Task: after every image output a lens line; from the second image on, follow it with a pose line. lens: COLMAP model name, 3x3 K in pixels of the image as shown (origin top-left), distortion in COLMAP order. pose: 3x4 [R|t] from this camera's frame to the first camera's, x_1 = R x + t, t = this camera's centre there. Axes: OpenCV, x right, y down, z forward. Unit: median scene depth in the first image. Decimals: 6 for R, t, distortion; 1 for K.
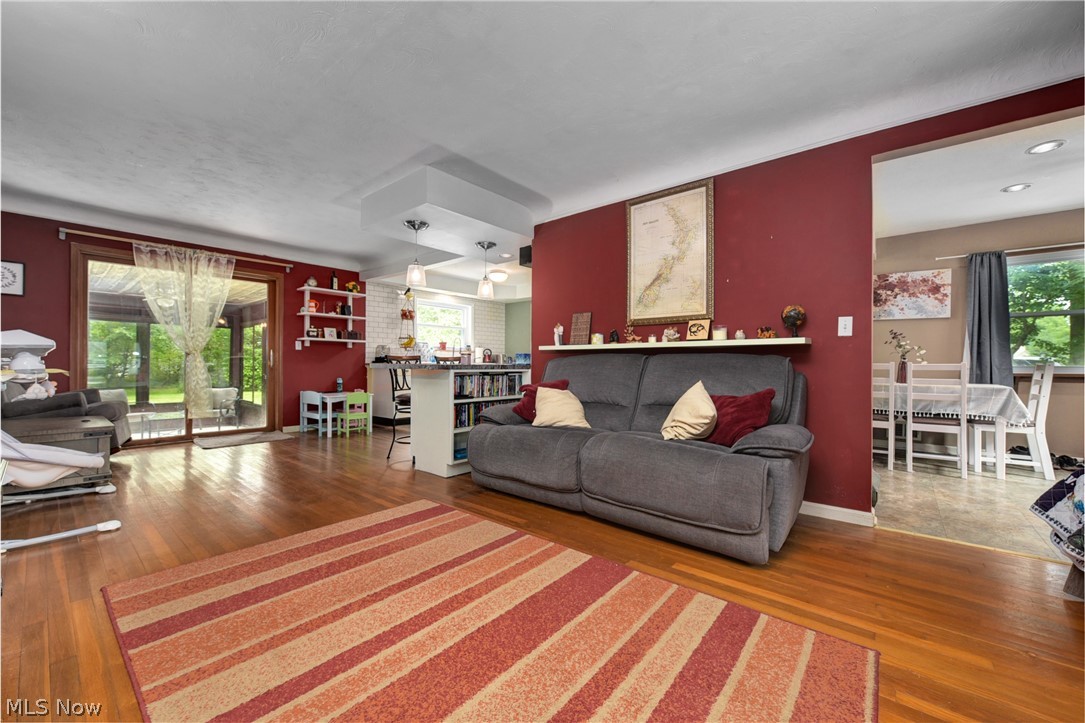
lens RADIAL K [[427.5, 0, 544.2], [0, 427.5, 363.5], [0, 0, 1]] dist [-0.006401, -0.001204]
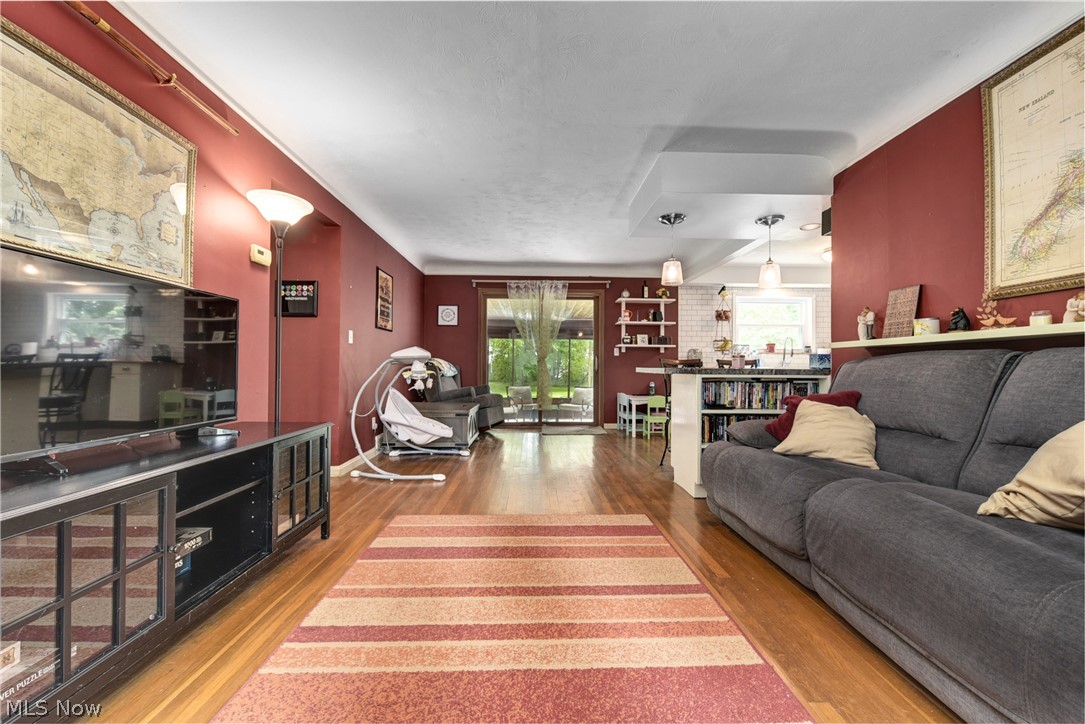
lens RADIAL K [[427.5, 0, 544.2], [0, 427.5, 364.0], [0, 0, 1]] dist [-0.006401, -0.001204]
pose [[0.664769, -0.007713, -0.747009, 0.236276], [-0.000529, 0.999942, -0.010796, 0.003068], [0.747049, 0.007572, 0.664726, 0.199441]]
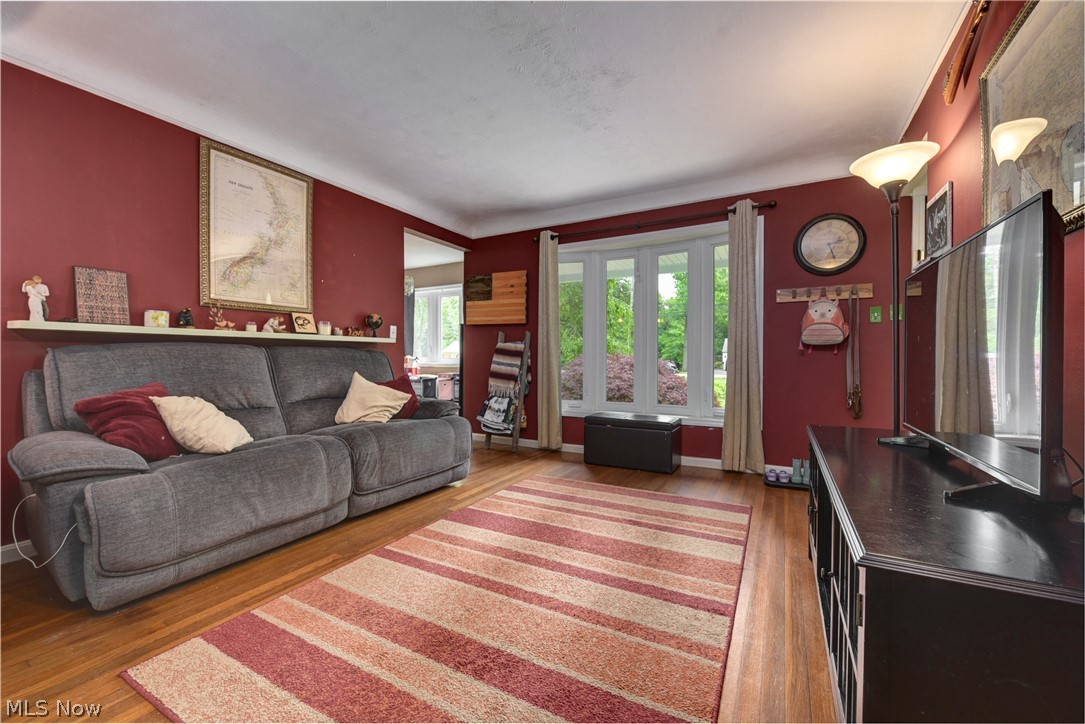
lens RADIAL K [[427.5, 0, 544.2], [0, 427.5, 364.0], [0, 0, 1]] dist [-0.006401, -0.001204]
pose [[-0.191393, -0.017627, 0.981355, -0.690347], [-0.003540, 0.999845, 0.017269, -0.001606], [-0.981507, -0.000169, -0.191425, 0.594268]]
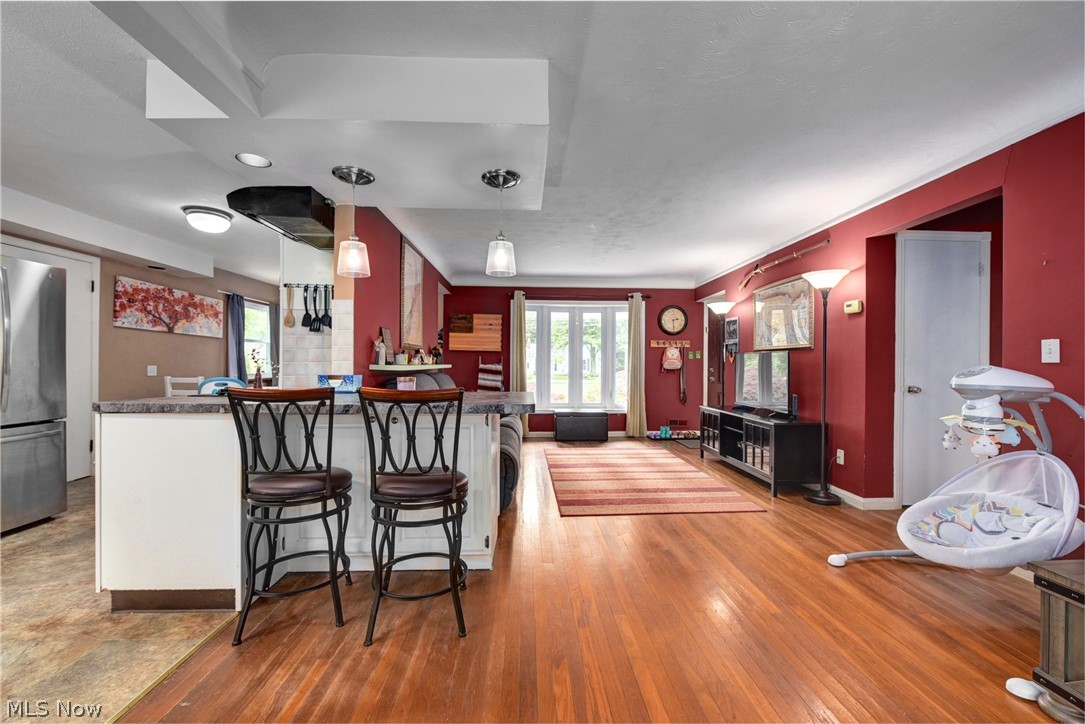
lens RADIAL K [[427.5, 0, 544.2], [0, 427.5, 364.0], [0, 0, 1]] dist [-0.006401, -0.001204]
pose [[-0.674025, -0.008989, 0.738653, -0.928966], [-0.009147, 0.999951, 0.003822, -0.058247], [-0.738652, -0.004181, -0.674074, 1.571356]]
